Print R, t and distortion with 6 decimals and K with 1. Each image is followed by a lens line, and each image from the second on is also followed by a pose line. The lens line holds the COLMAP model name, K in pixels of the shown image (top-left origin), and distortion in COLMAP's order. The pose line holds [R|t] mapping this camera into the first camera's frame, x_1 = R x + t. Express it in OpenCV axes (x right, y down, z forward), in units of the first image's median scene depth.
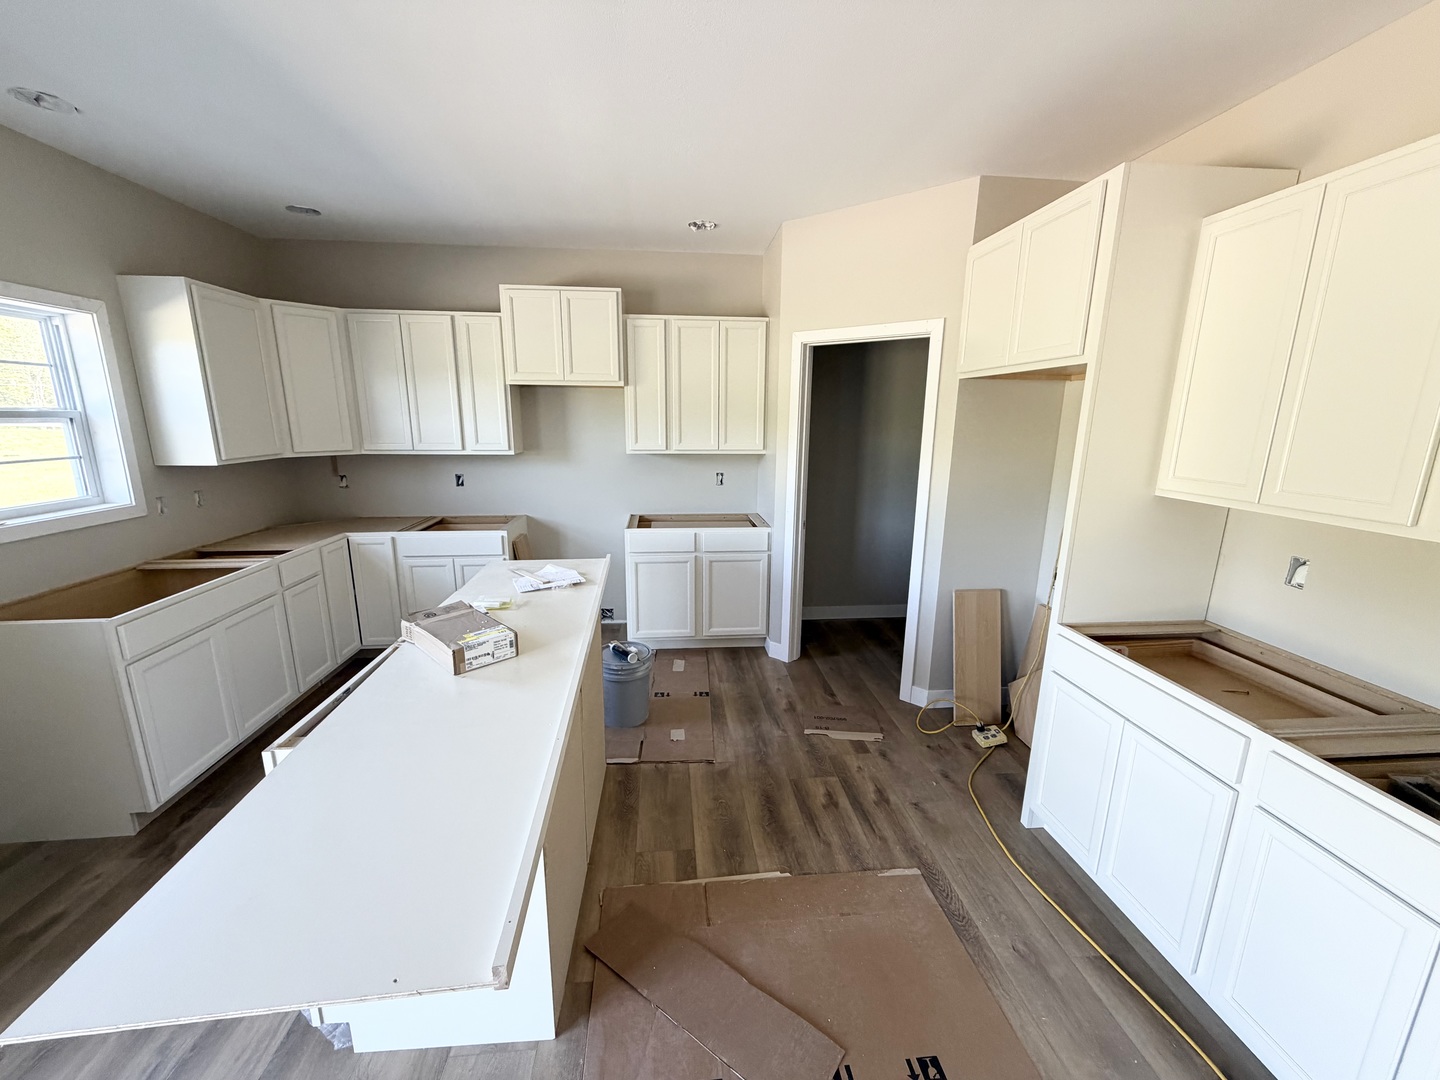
lens RADIAL K [[574.7, 0, 724.9], [0, 574.7, 535.4], [0, 0, 1]] dist [0.004264, -0.000329]
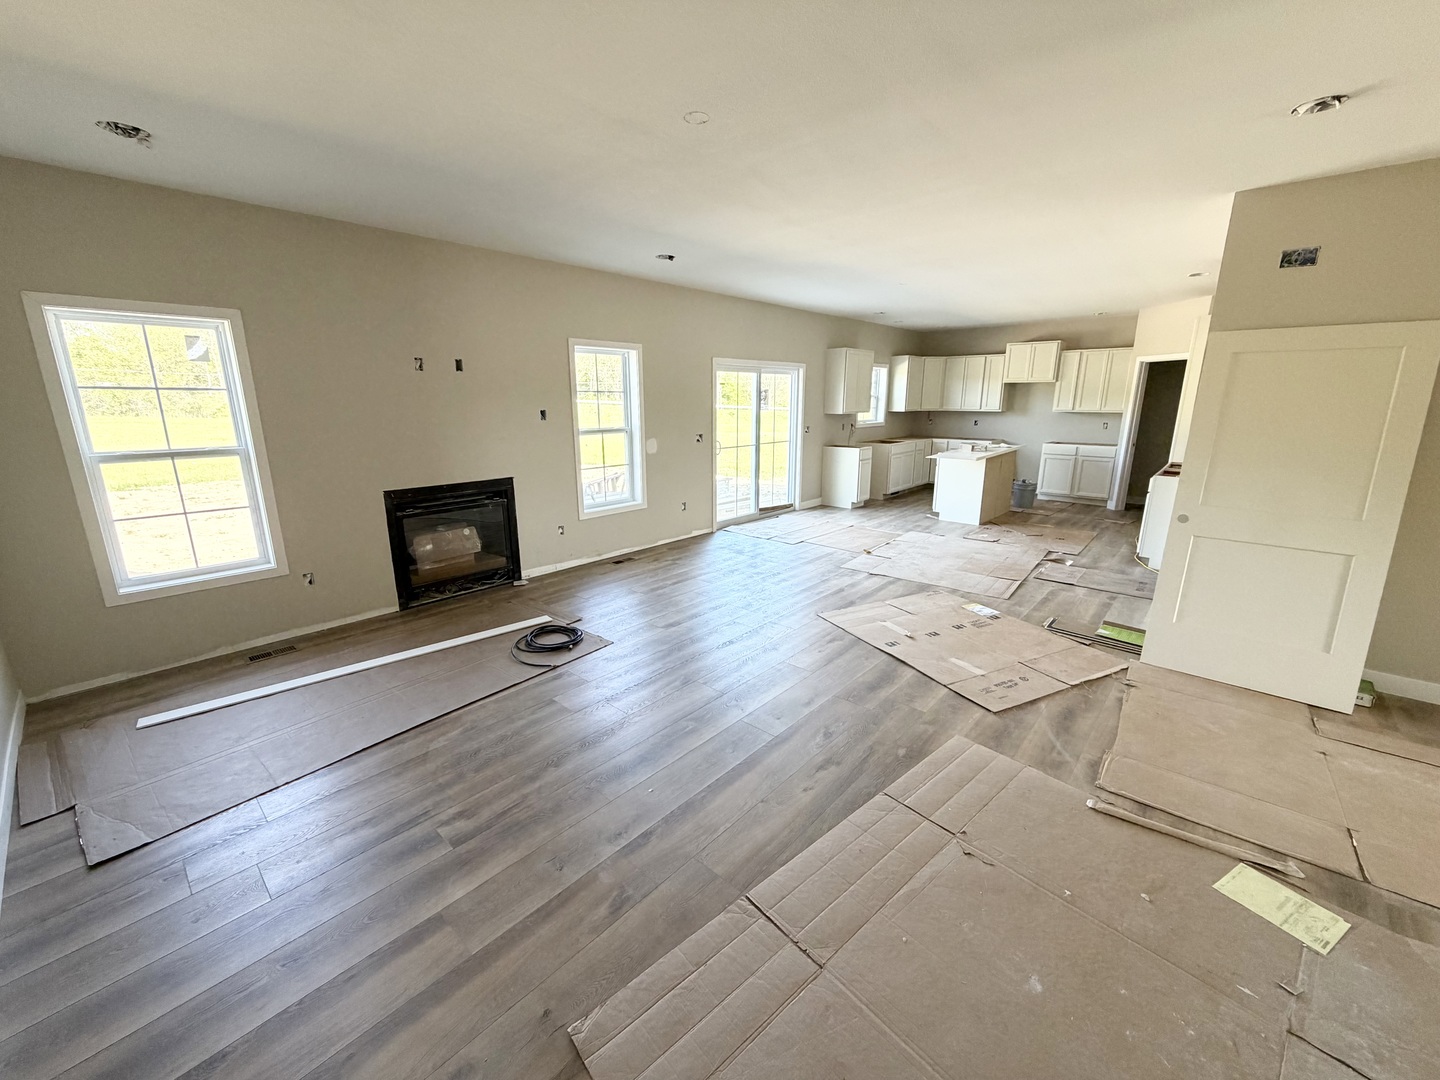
lens RADIAL K [[574.7, 0, 710.0], [0, 574.7, 532.5], [0, 0, 1]] dist [0.004264, -0.000329]
pose [[0.664119, 0.163407, -0.729551, 0.704459], [-0.149550, 0.985135, 0.084516, 0.356177], [0.732517, 0.052976, 0.678685, -1.590779]]
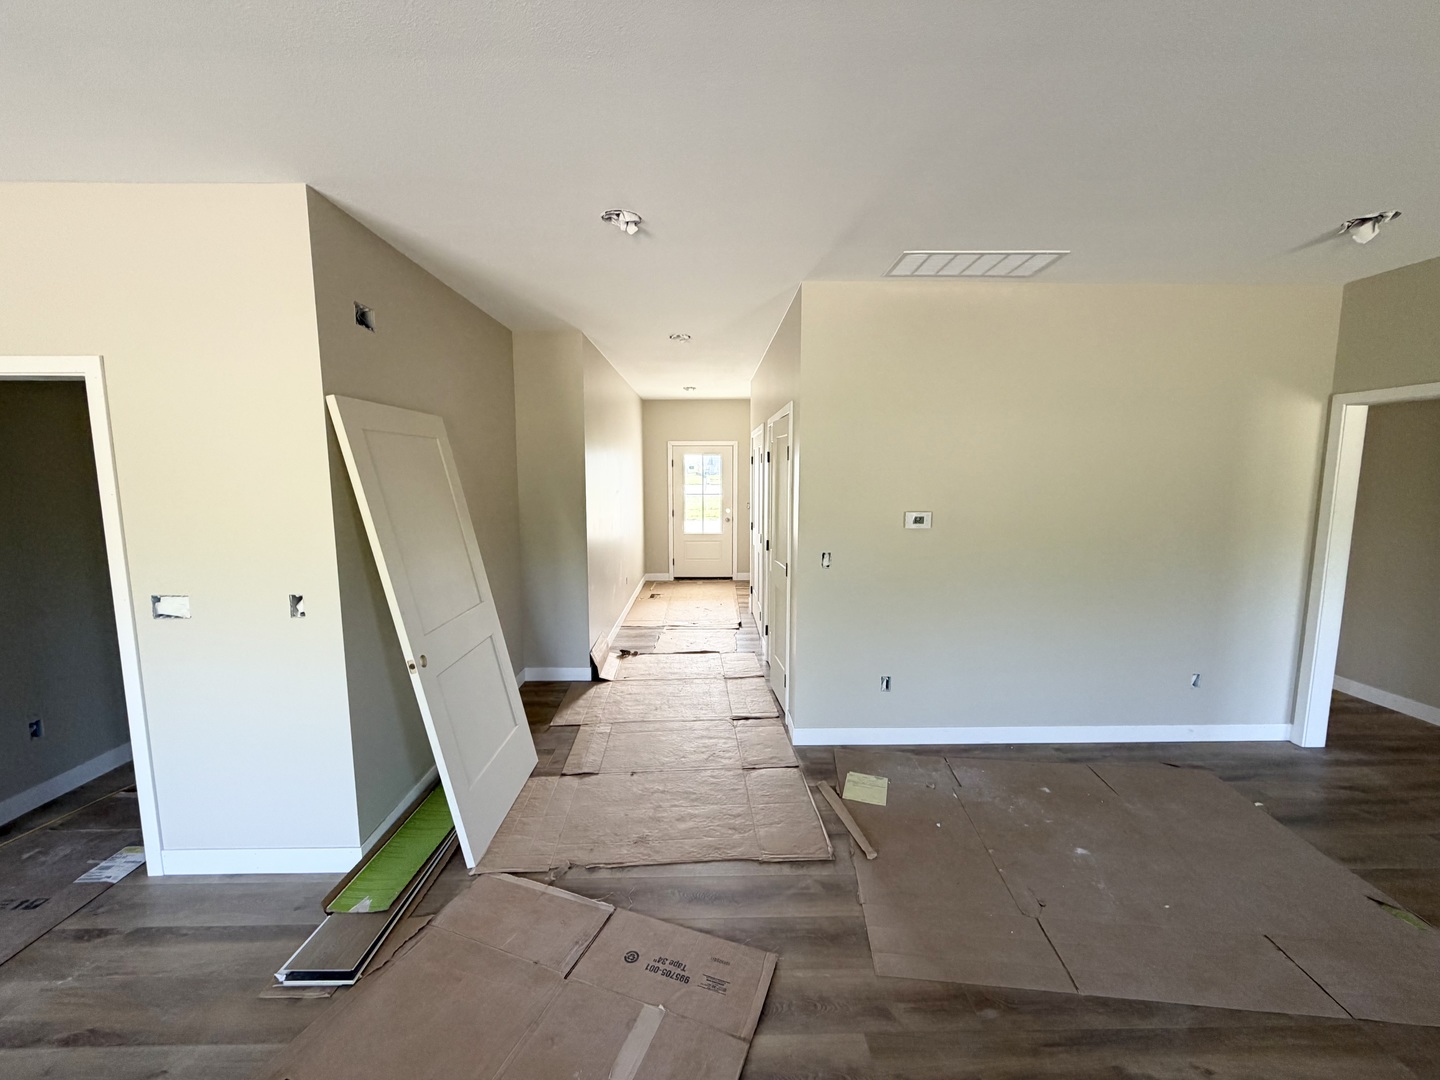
lens RADIAL K [[574.7, 0, 718.2], [0, 574.7, 537.9], [0, 0, 1]] dist [0.004264, -0.000329]
pose [[0.089427, -0.131440, 0.987282, -0.054837], [0.212572, 0.970933, 0.110009, 0.164248], [-0.973045, 0.200031, 0.114769, -0.833062]]
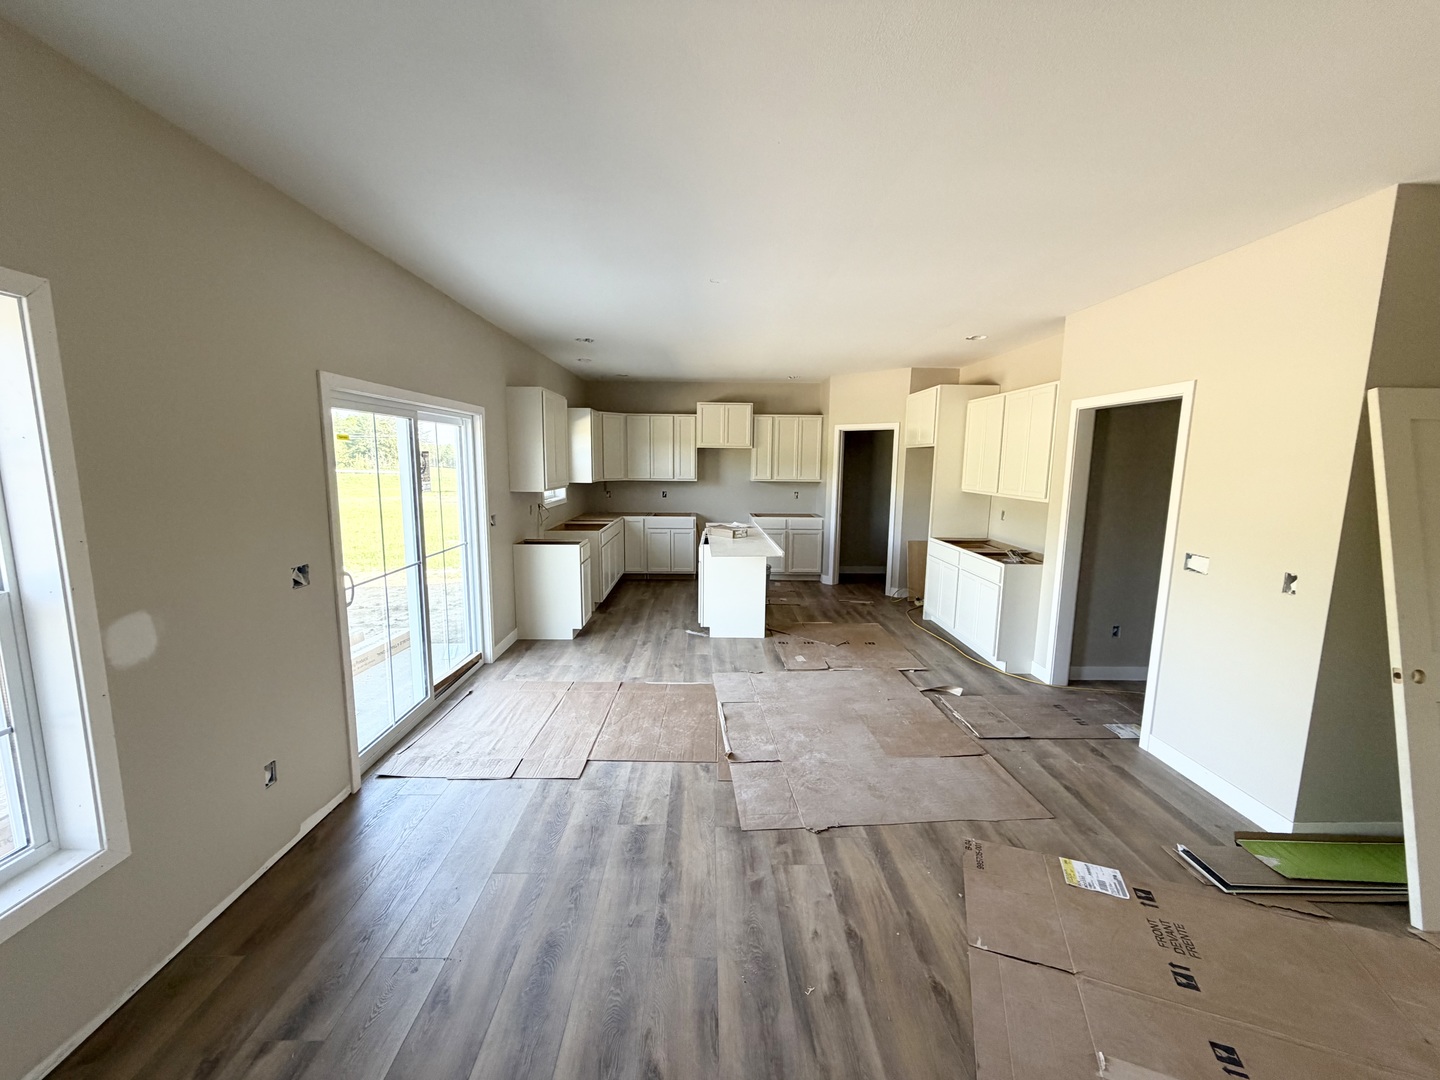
lens RADIAL K [[574.7, 0, 718.8], [0, 574.7, 535.4], [0, 0, 1]] dist [0.004264, -0.000329]
pose [[0.996222, 0.014418, -0.085640, -0.116067], [-0.021046, 0.996808, -0.077008, 0.217471], [0.084257, 0.078519, 0.993346, -1.056415]]
